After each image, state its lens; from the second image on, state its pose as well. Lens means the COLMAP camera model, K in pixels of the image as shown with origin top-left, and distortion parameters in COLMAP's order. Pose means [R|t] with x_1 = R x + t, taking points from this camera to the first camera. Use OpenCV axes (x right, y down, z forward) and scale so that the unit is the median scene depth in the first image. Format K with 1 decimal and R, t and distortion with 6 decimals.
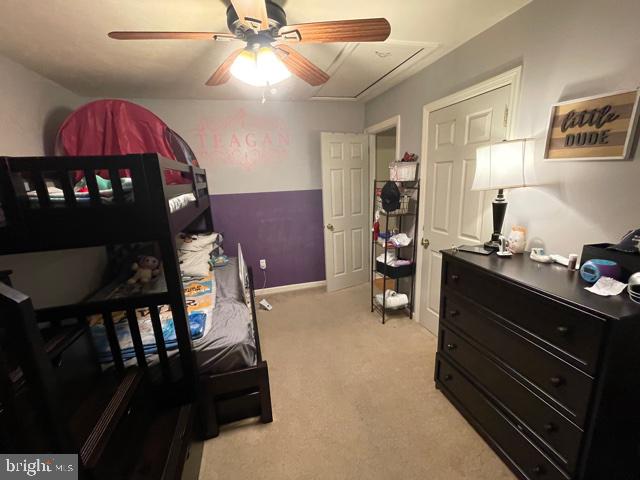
lens RADIAL K [[272.5, 0, 316.4], [0, 272.5, 242.8], [0, 0, 1]] dist [-0.000806, 0.000093]
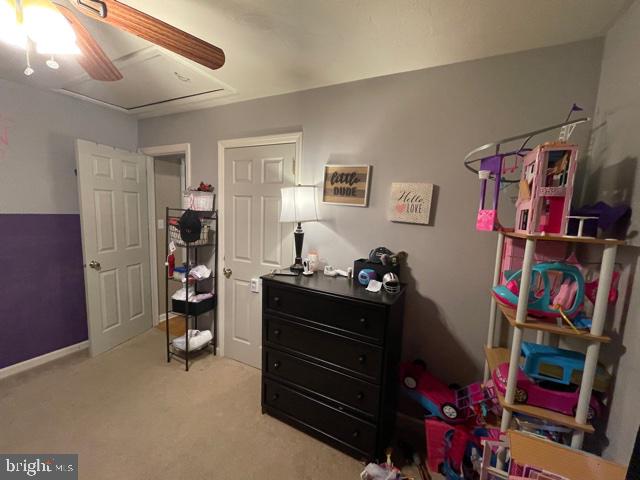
lens RADIAL K [[272.5, 0, 316.4], [0, 272.5, 242.8], [0, 0, 1]] dist [-0.000806, 0.000093]
pose [[0.662896, -0.020037, 0.748444, -0.147645], [0.106764, 0.991956, -0.068005, -0.005880], [-0.741061, 0.124987, 0.659702, 0.085822]]
